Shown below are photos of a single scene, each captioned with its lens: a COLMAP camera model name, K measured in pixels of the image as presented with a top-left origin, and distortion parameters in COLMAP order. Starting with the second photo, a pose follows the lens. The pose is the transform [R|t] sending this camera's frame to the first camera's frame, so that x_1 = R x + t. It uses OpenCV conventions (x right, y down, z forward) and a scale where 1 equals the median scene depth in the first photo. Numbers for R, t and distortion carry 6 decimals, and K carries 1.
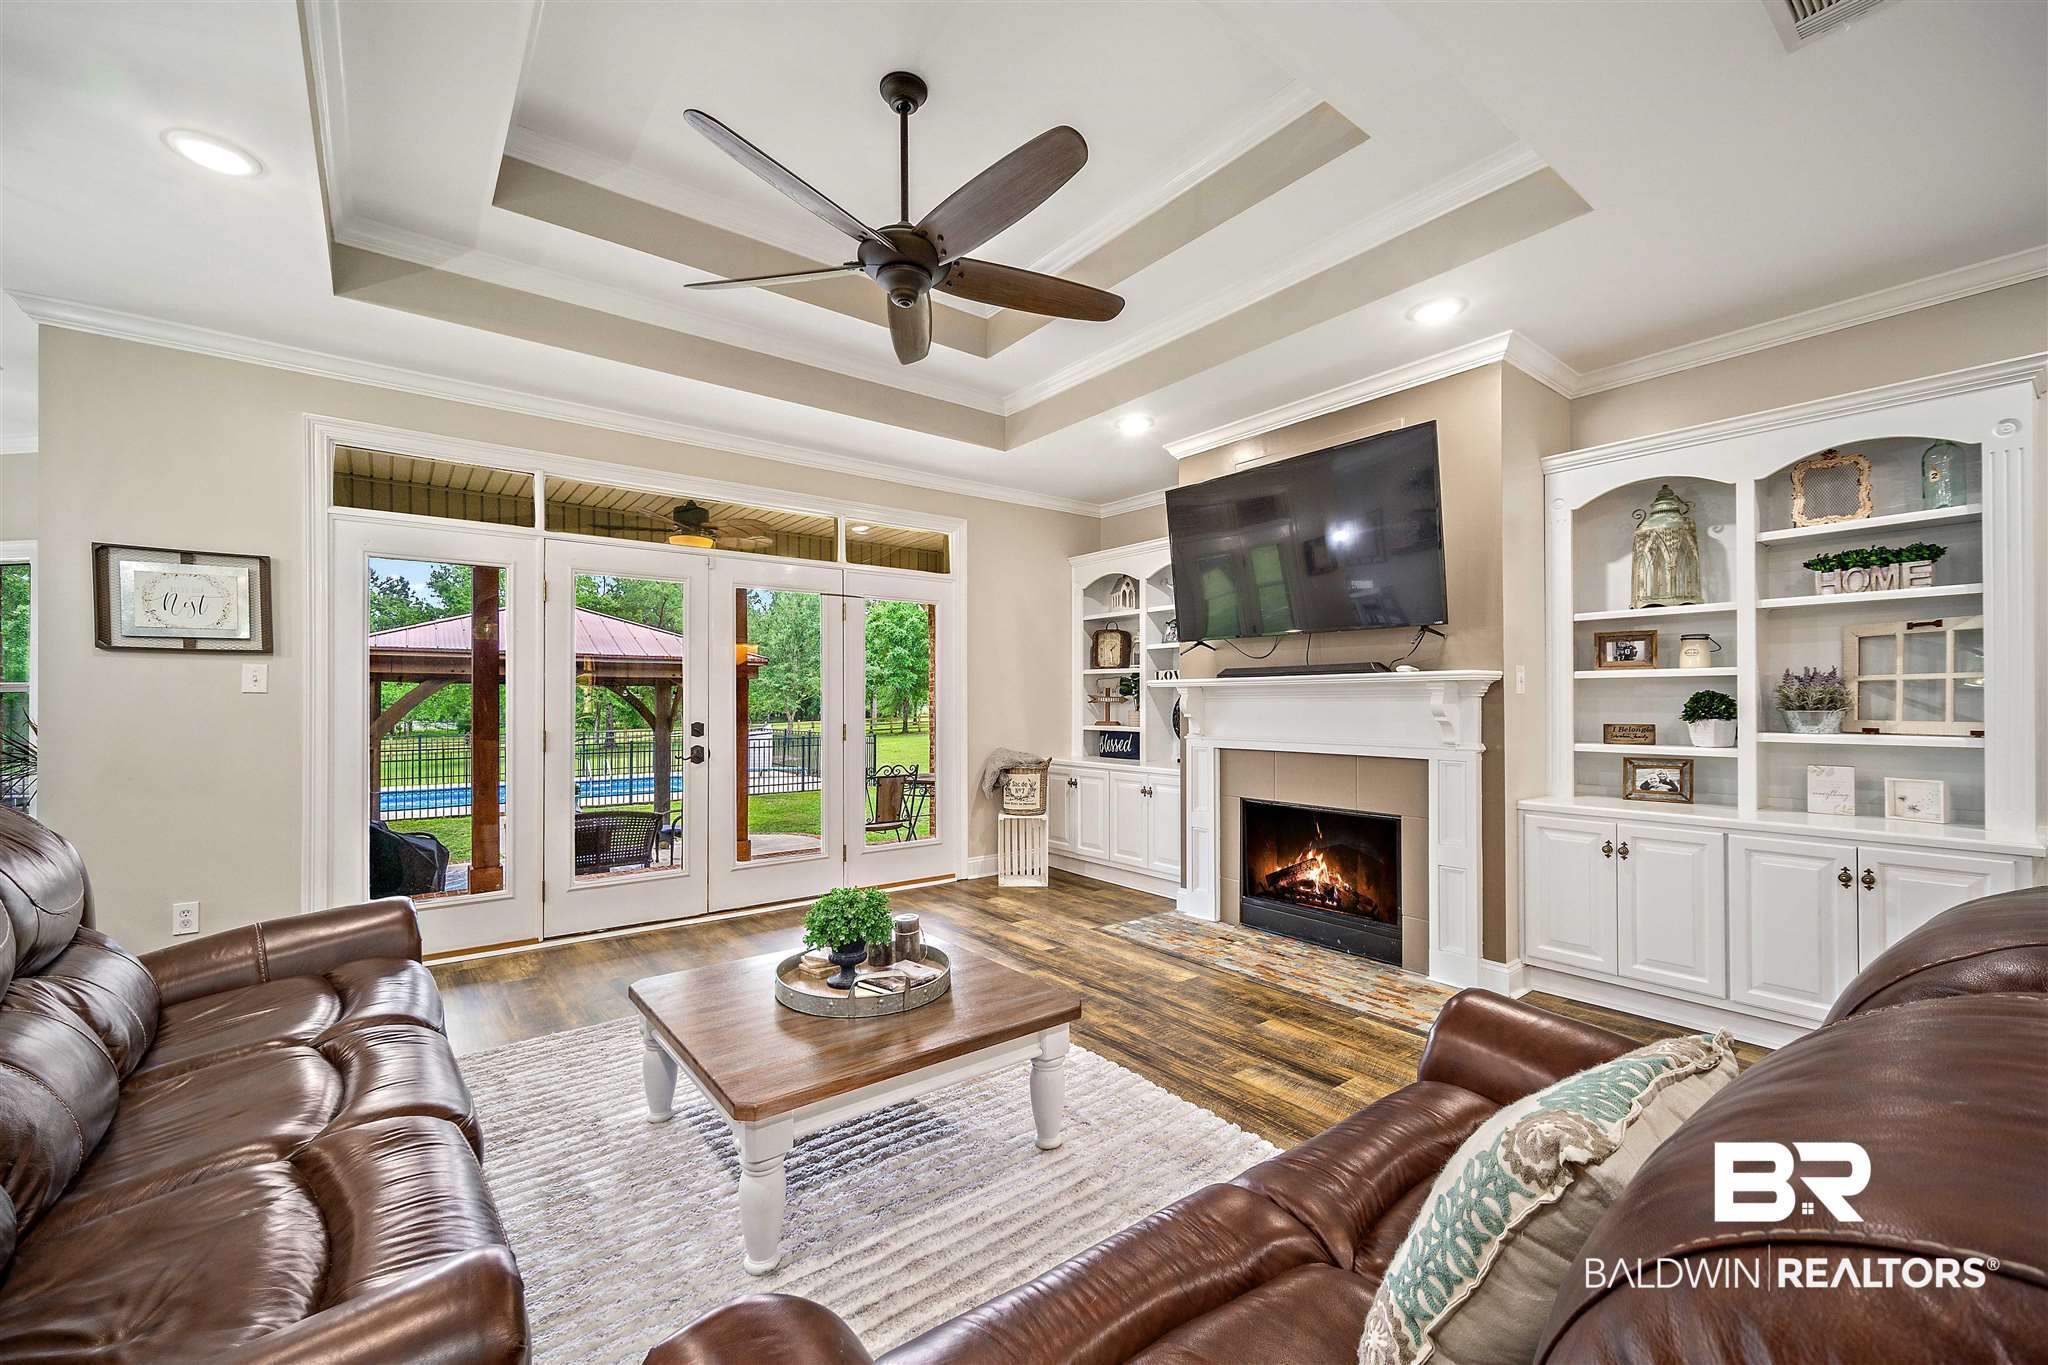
lens RADIAL K [[821.9, 0, 1010.4], [0, 821.9, 696.7], [0, 0, 1]] dist [-0.000074, -0.000004]
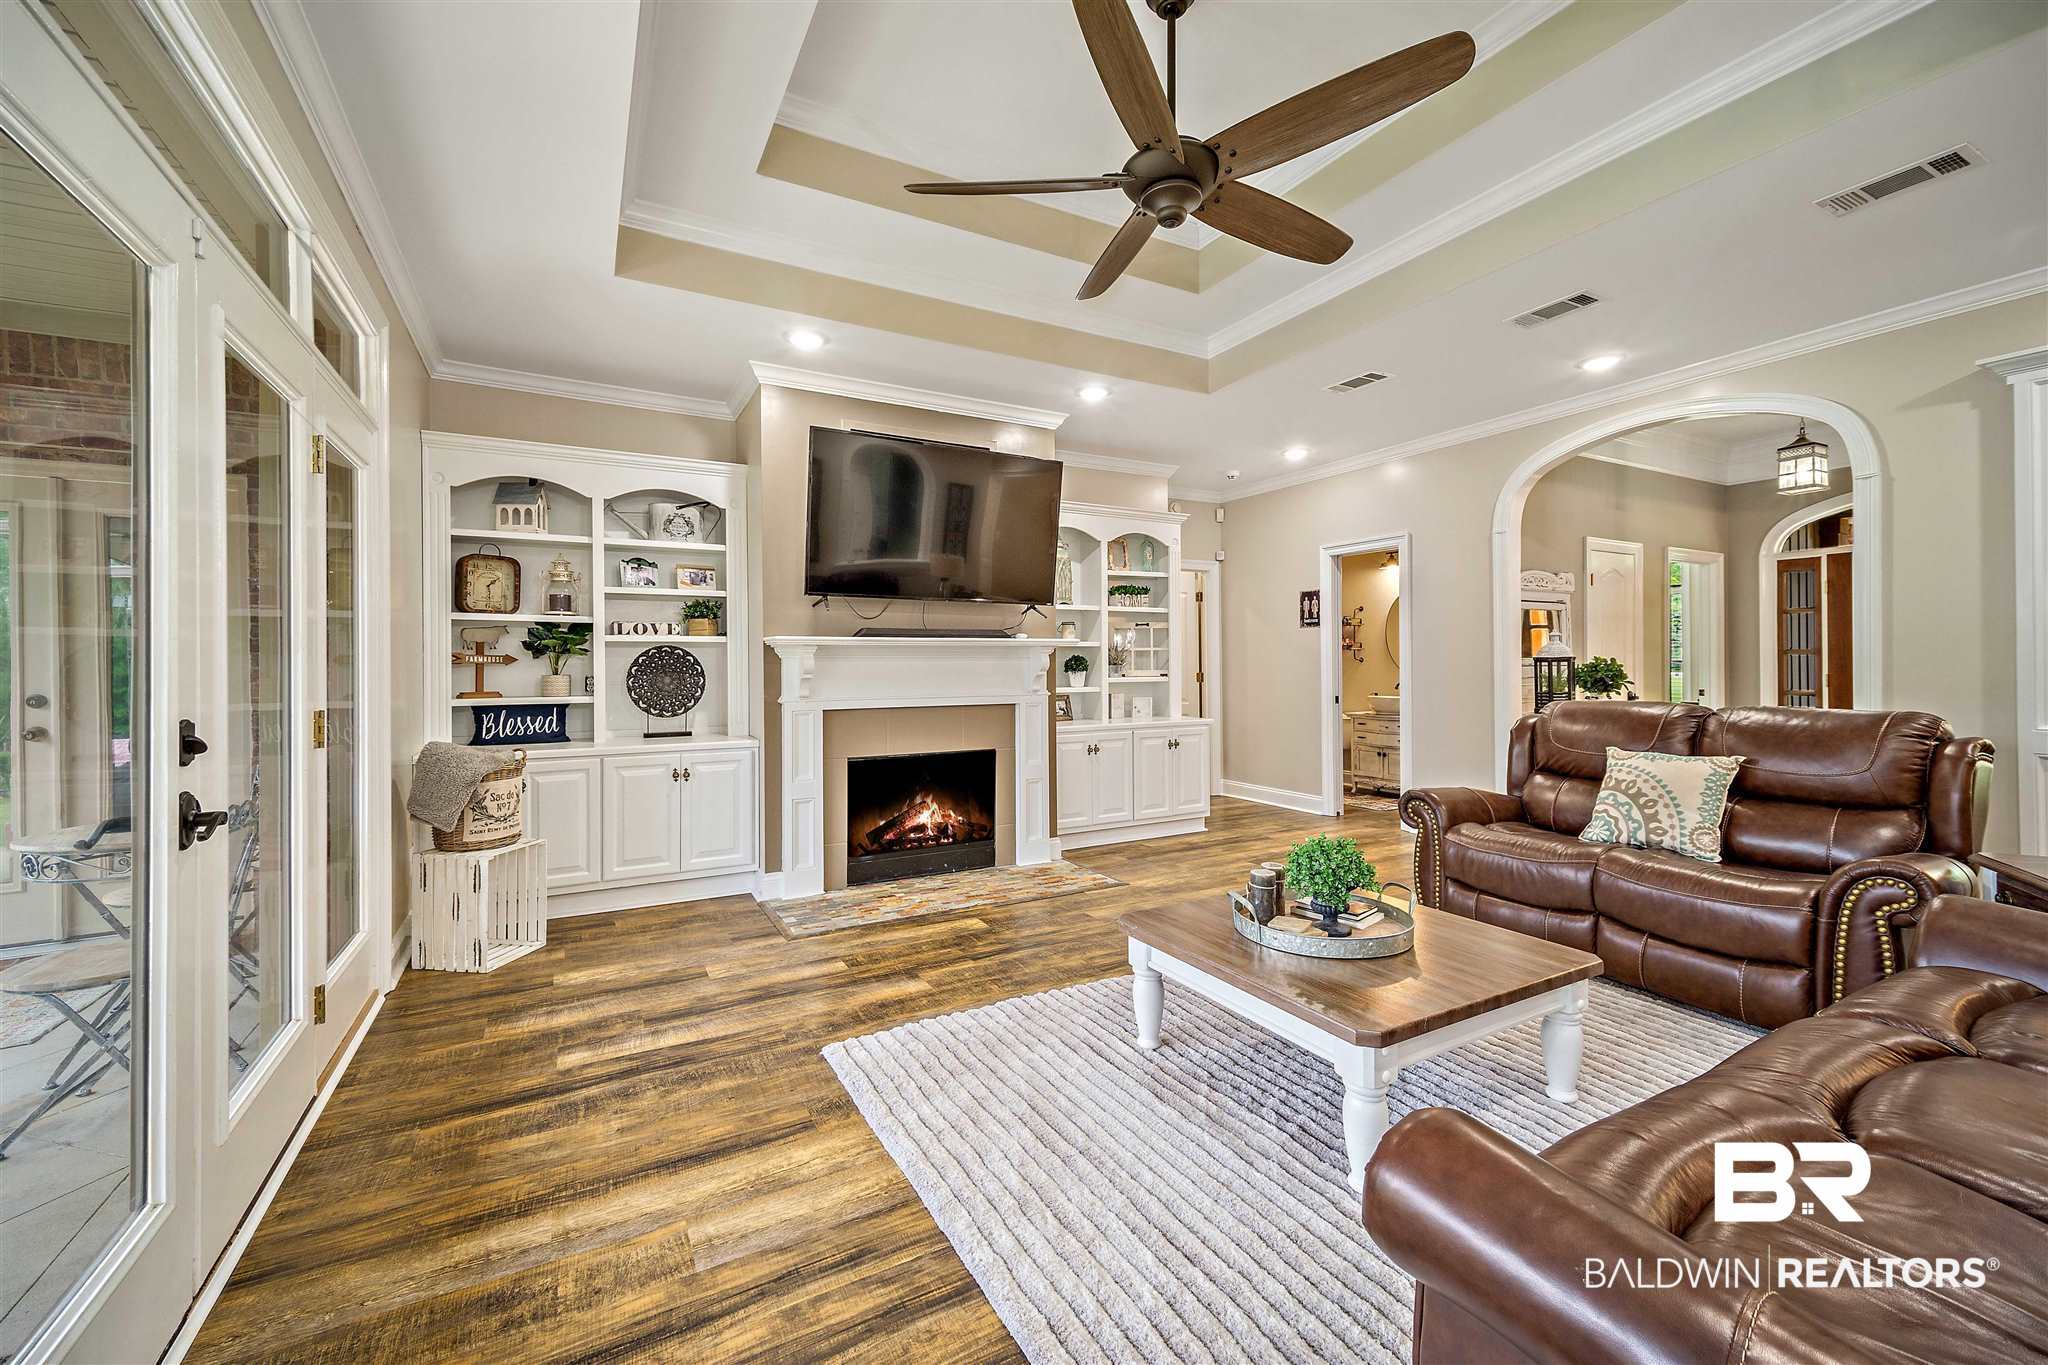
lens RADIAL K [[817.6, 0, 1019.7], [0, 817.6, 662.6], [0, 0, 1]] dist [0.012021, -0.000012]
pose [[0.143899, 0.002391, 0.989589, -0.759519], [-0.001310, 0.999997, -0.002225, 0.011419], [-0.989591, -0.000976, 0.143902, 0.745777]]
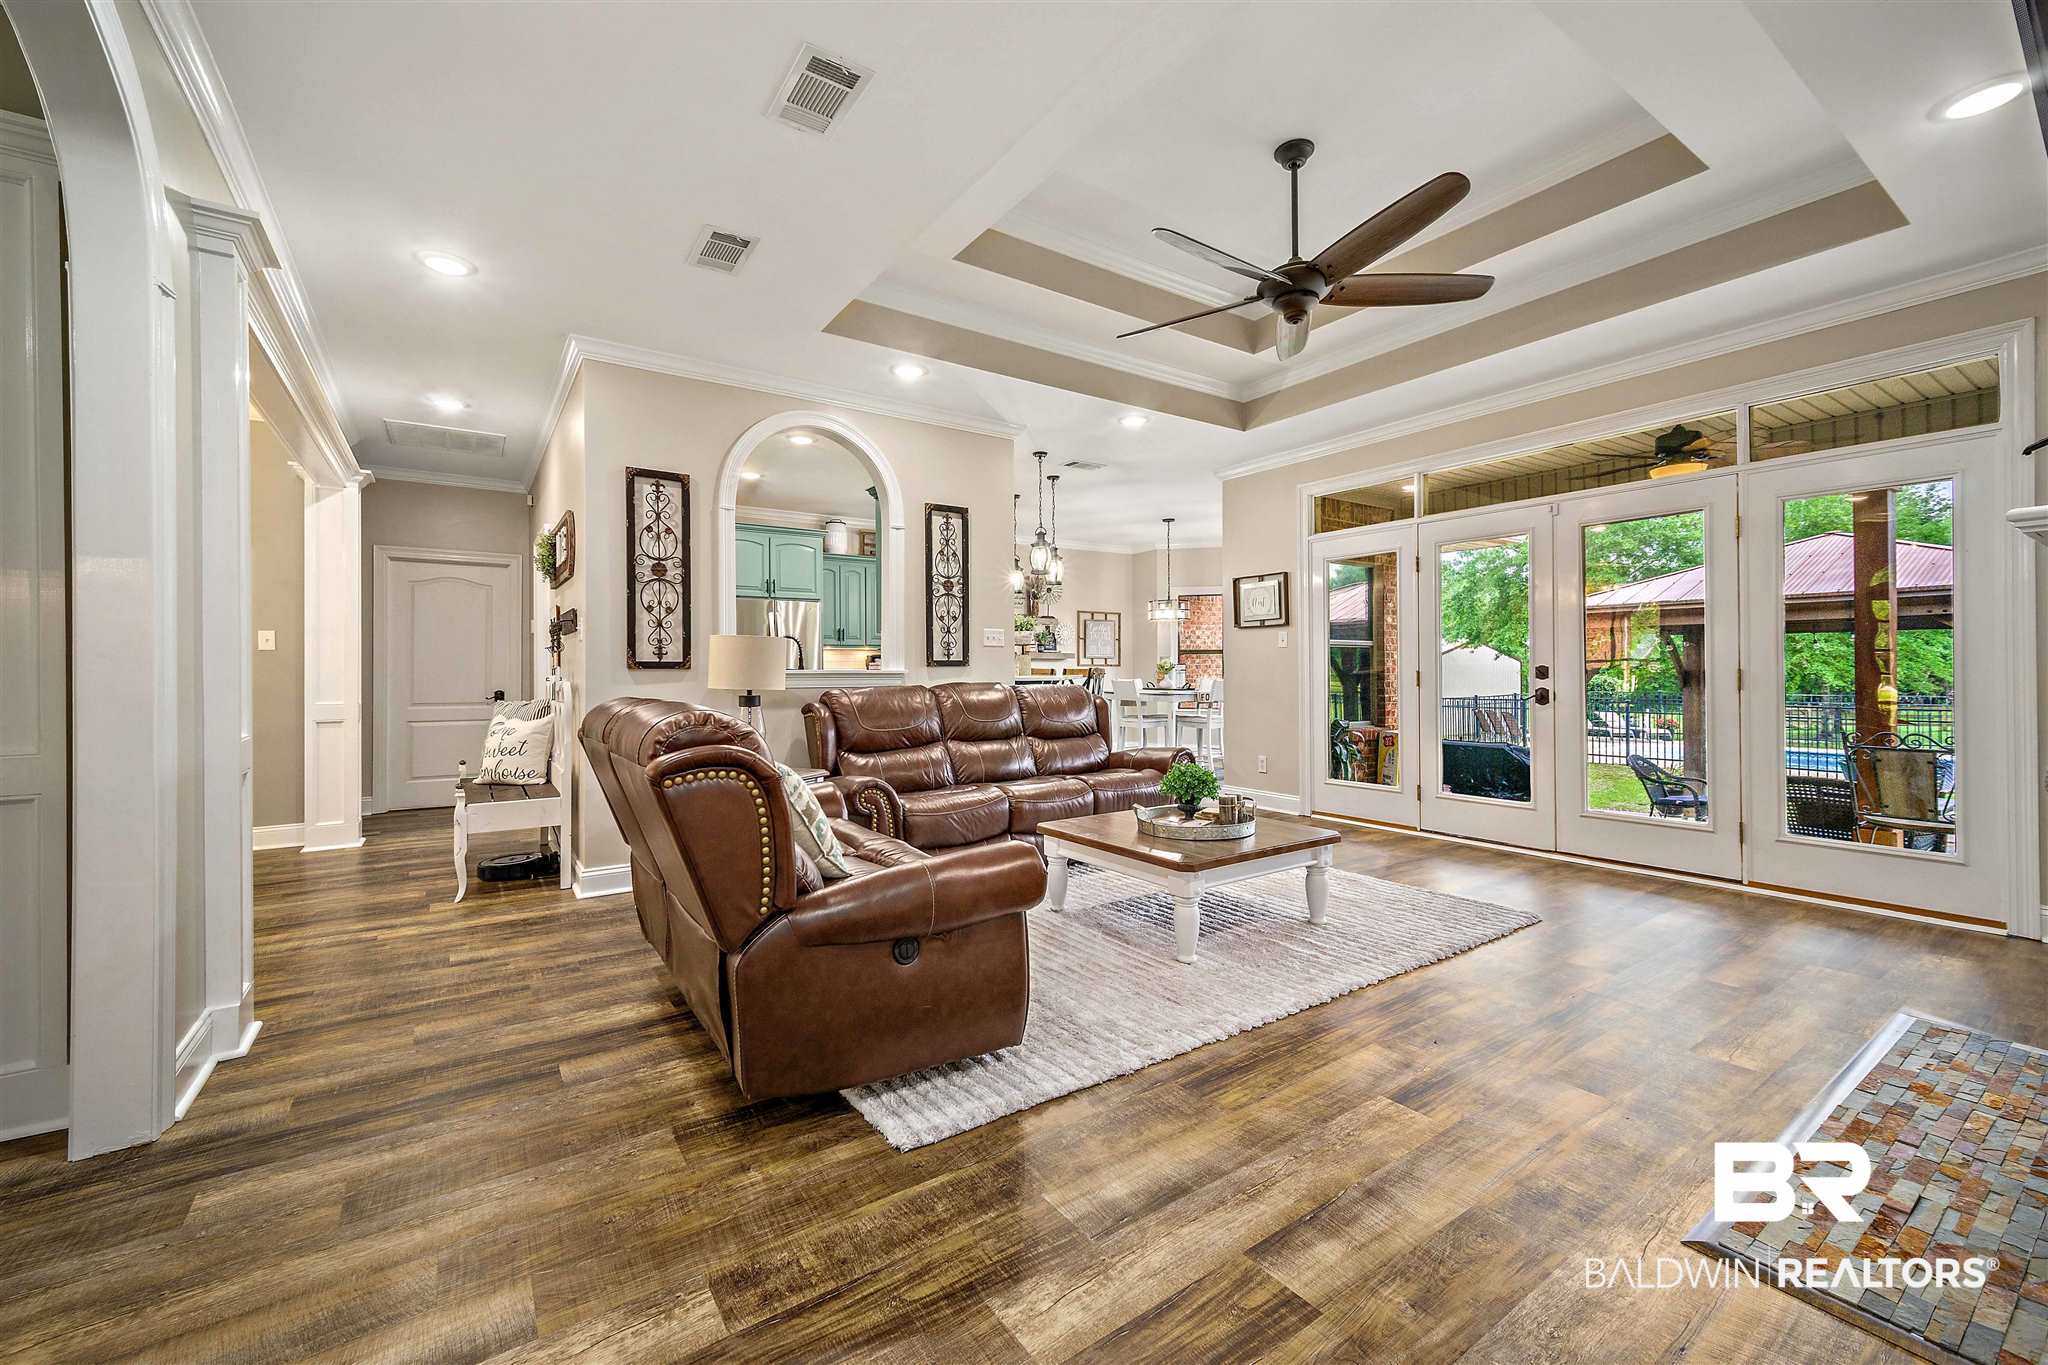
lens RADIAL K [[816.1, 0, 1022.6], [0, 816.1, 673.0], [0, 0, 1]] dist [0.008632, -0.000084]
pose [[-0.053063, 0.005731, -0.998575, 0.814643], [0.013857, 0.999891, 0.005002, 0.030907], [0.998495, -0.013572, -0.053137, 0.460806]]
